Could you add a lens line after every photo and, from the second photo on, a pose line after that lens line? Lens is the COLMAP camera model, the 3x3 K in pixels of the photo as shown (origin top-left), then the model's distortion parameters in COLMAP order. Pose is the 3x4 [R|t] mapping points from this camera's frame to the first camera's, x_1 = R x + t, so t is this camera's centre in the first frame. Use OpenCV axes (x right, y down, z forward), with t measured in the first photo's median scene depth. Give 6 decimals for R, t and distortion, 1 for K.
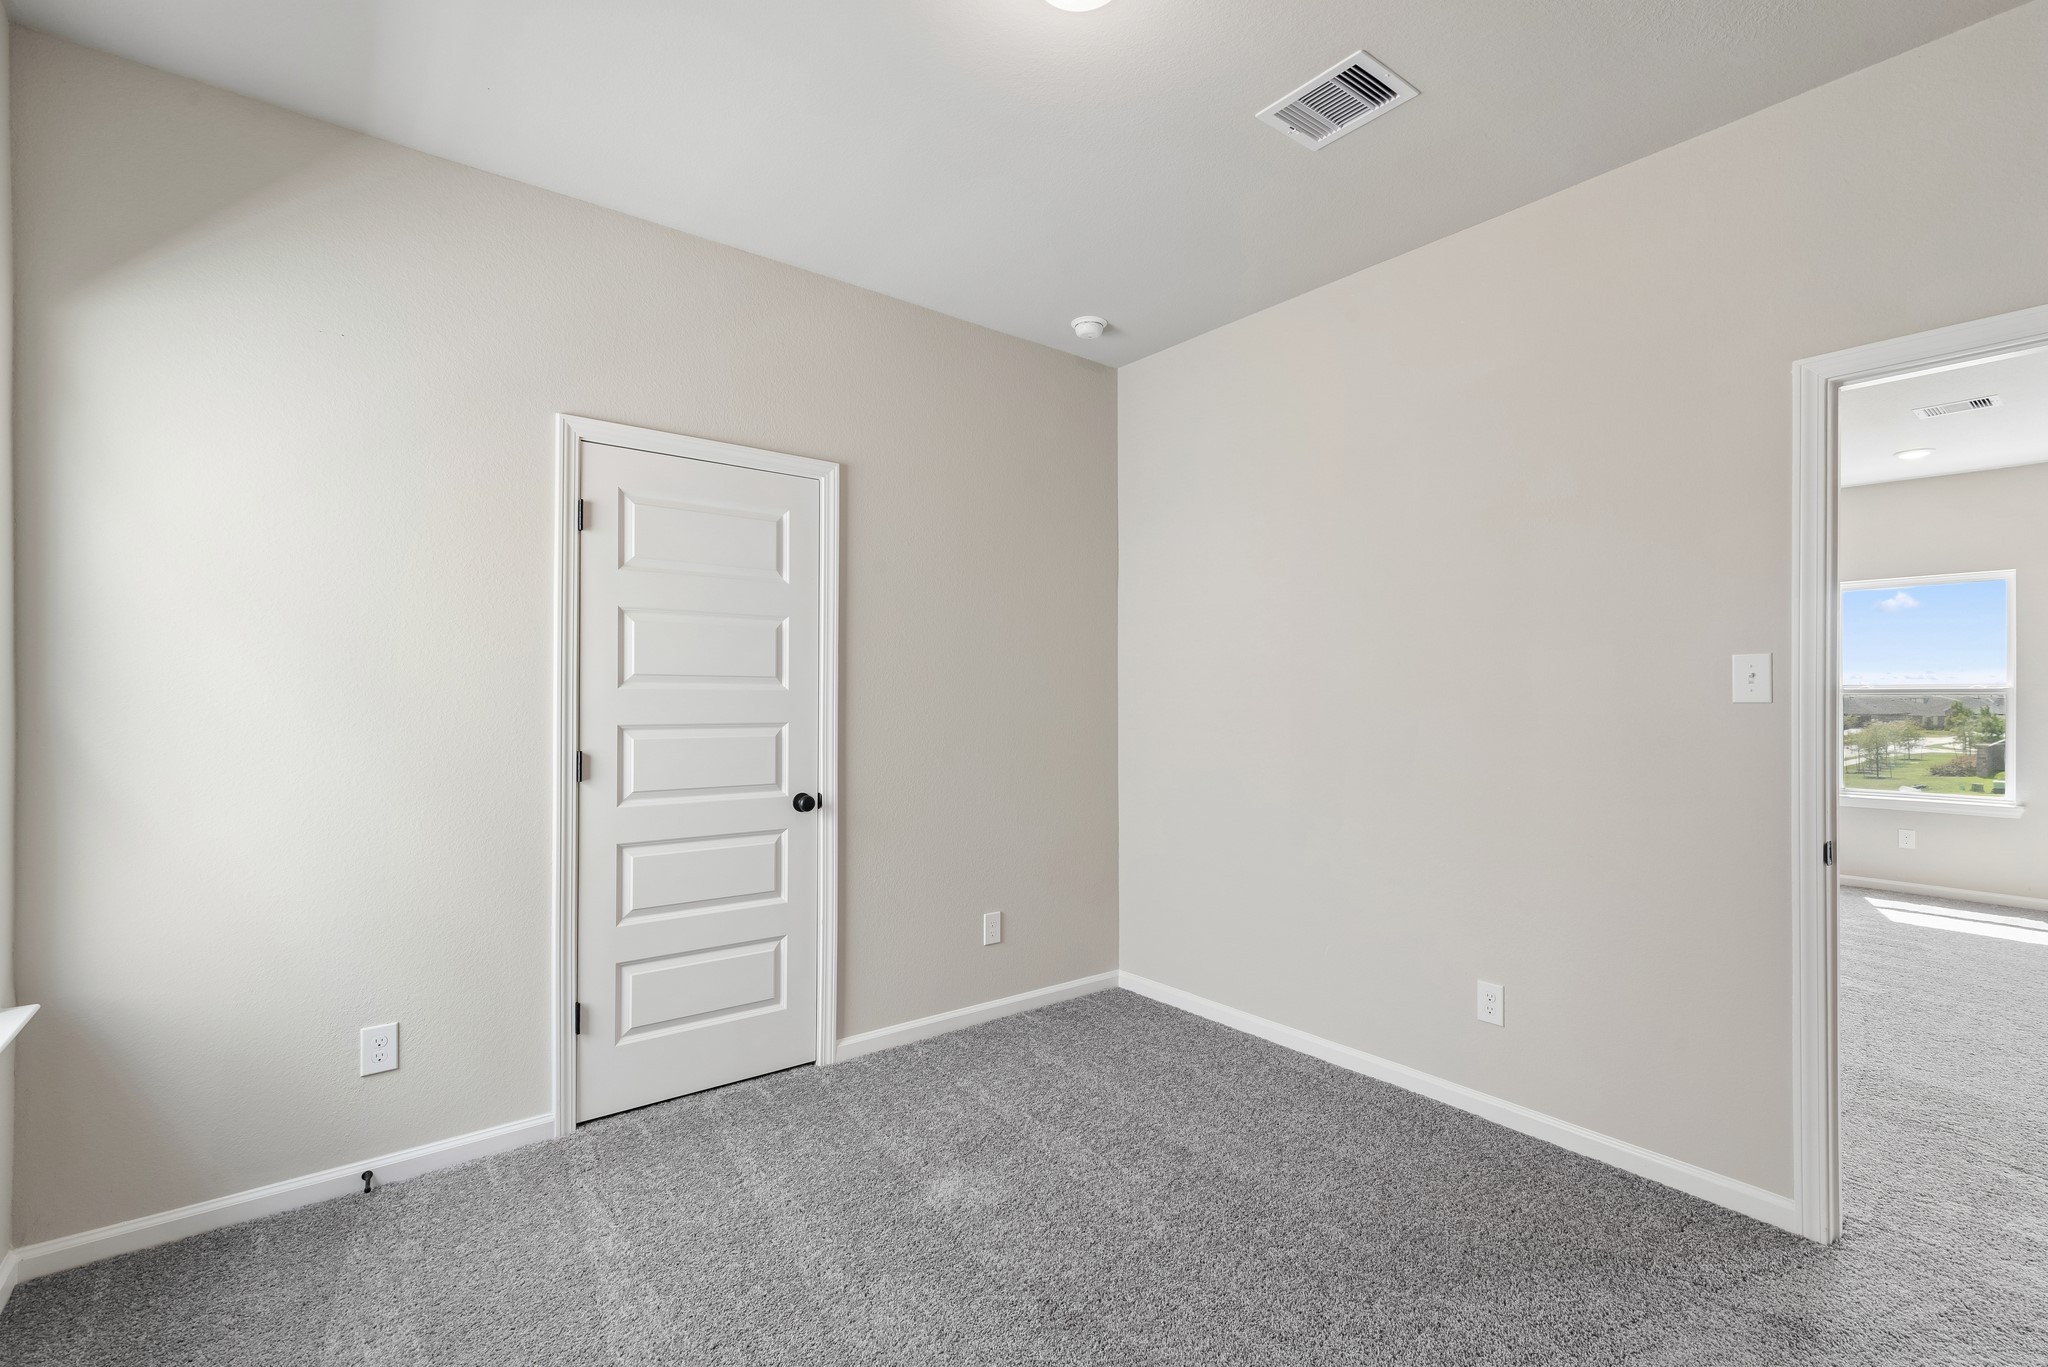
lens RADIAL K [[935.6, 0, 1039.9], [0, 935.6, 698.8], [0, 0, 1]] dist [0.014780, 0.000635]
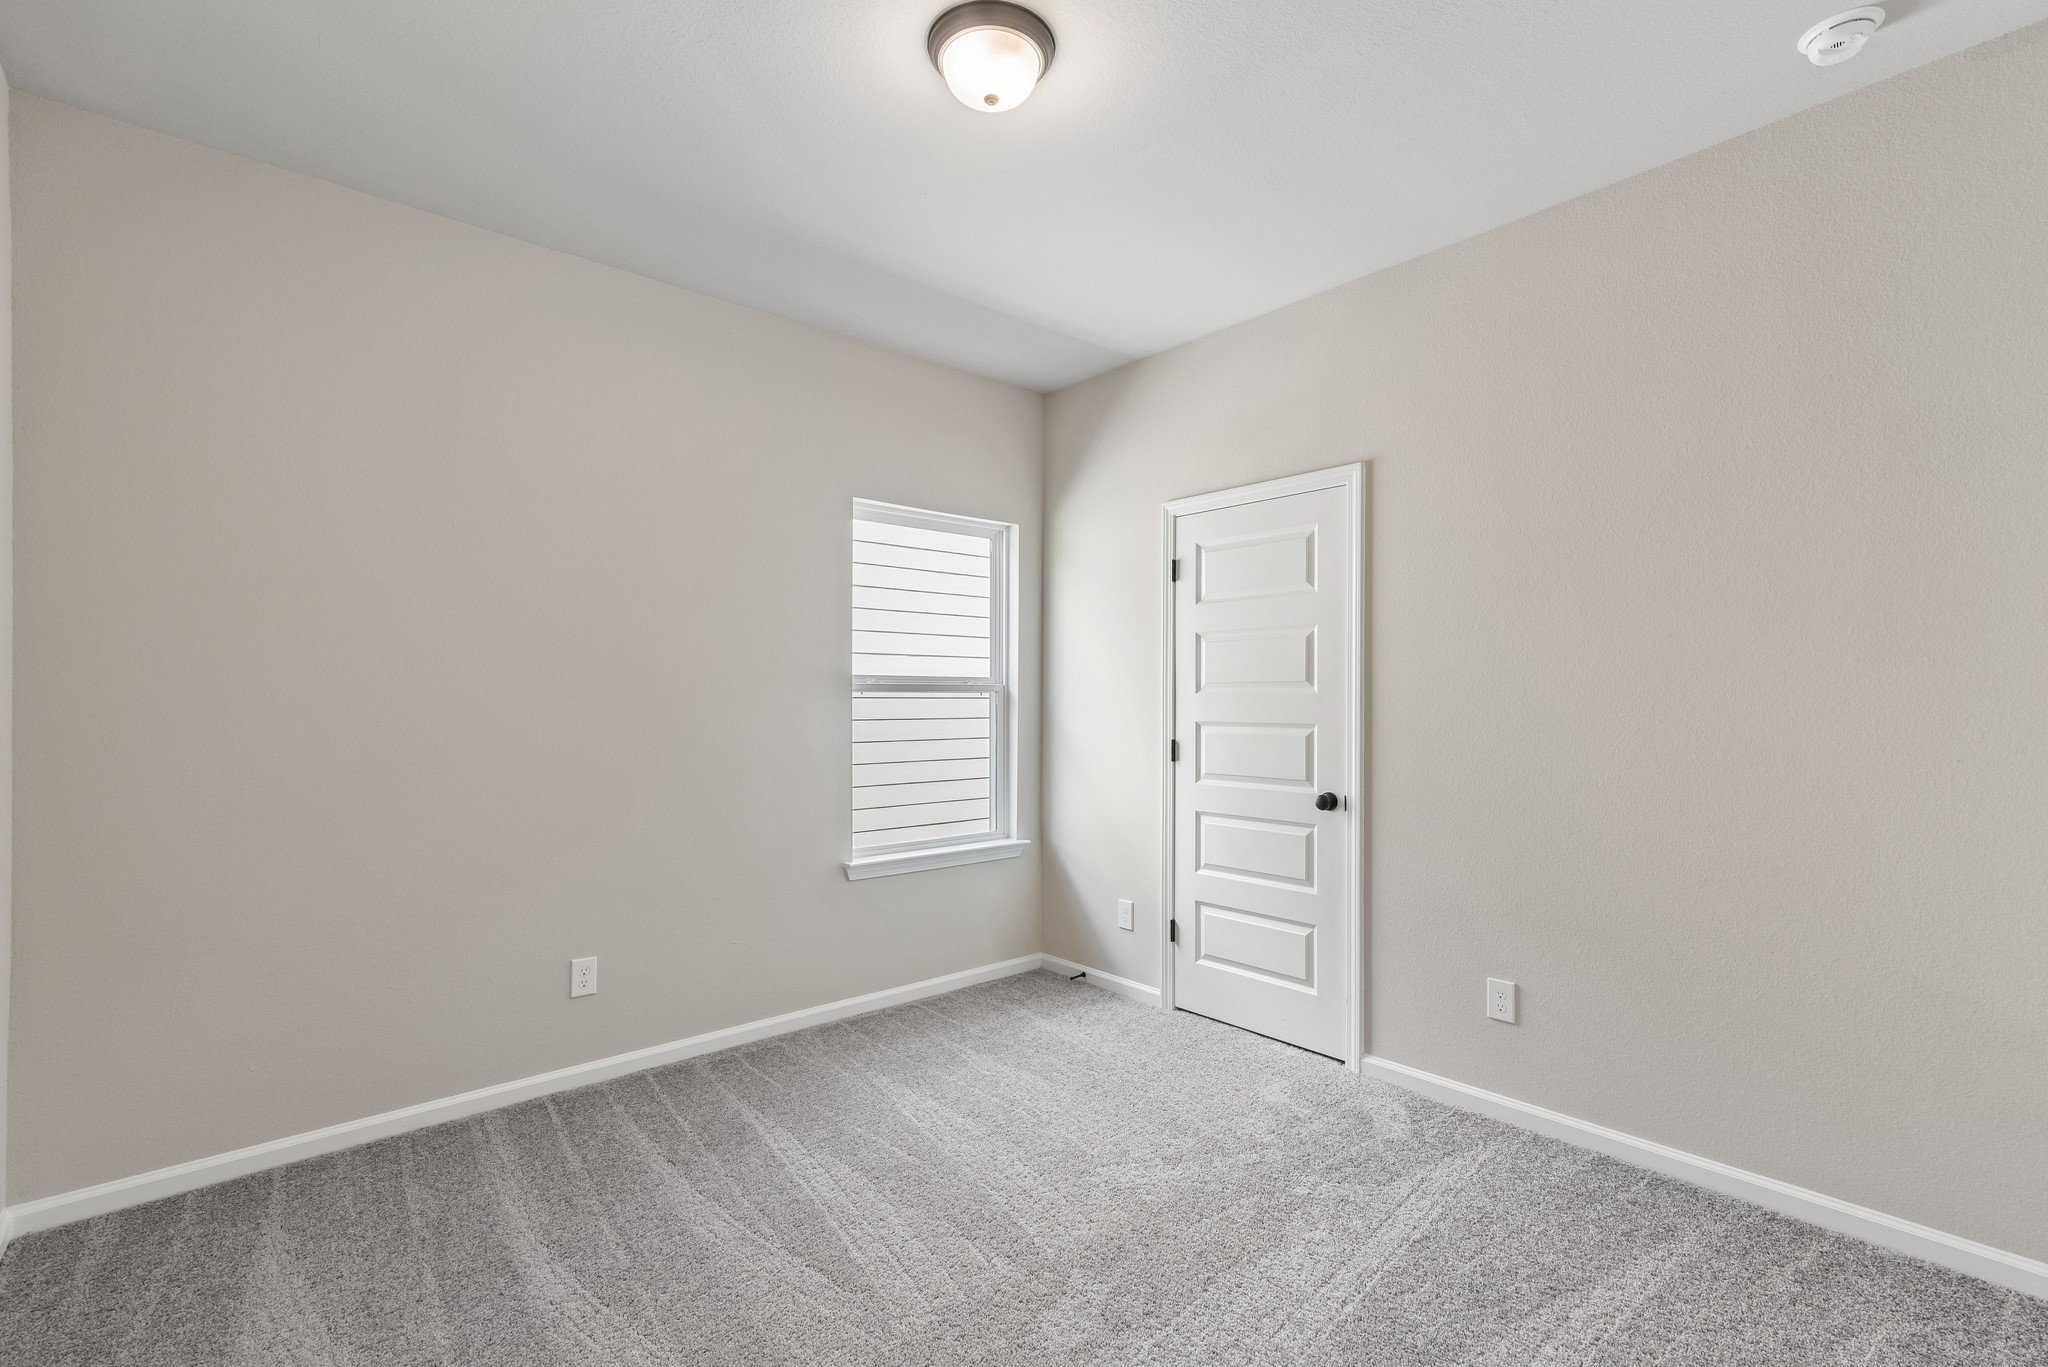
lens RADIAL K [[935.6, 0, 1042.4], [0, 935.6, 687.7], [0, 0, 1]] dist [0.014780, 0.000635]
pose [[0.030216, -0.019216, -0.999359, 0.790096], [0.000152, 0.999815, -0.019220, 0.004976], [0.999543, 0.000428, 0.030213, 0.670511]]
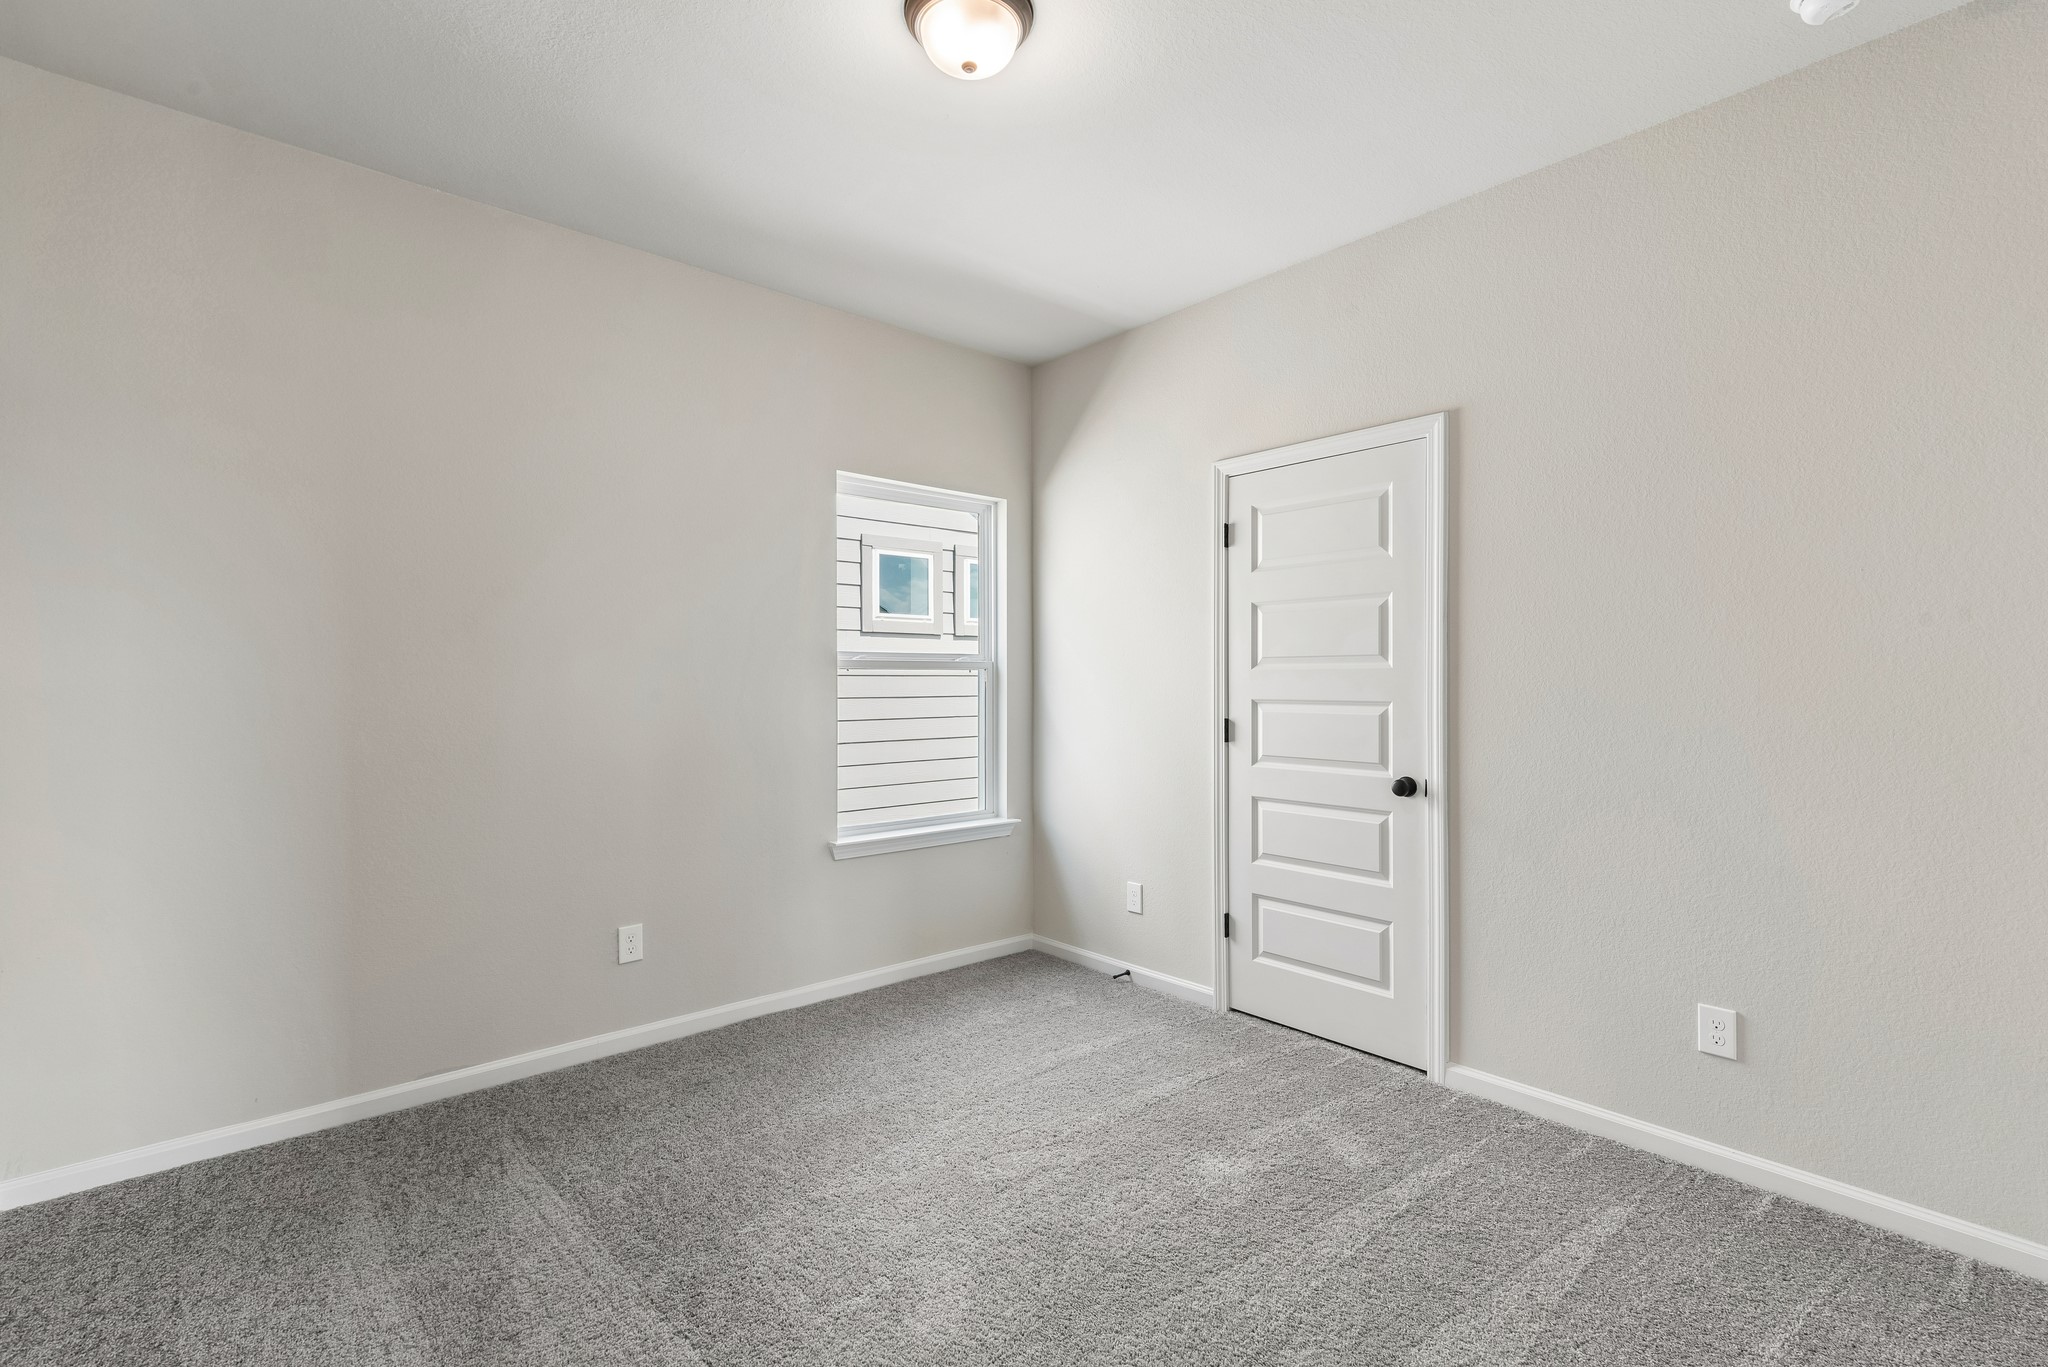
lens RADIAL K [[935.6, 0, 1022.8], [0, 935.6, 683.2], [0, 0, 1]] dist [0.014780, 0.000635]
pose [[0.033315, -0.000228, -0.999445, 0.691443], [0.001273, 0.999999, -0.000186, 0.006220], [0.999444, -0.001266, 0.033315, 0.596627]]
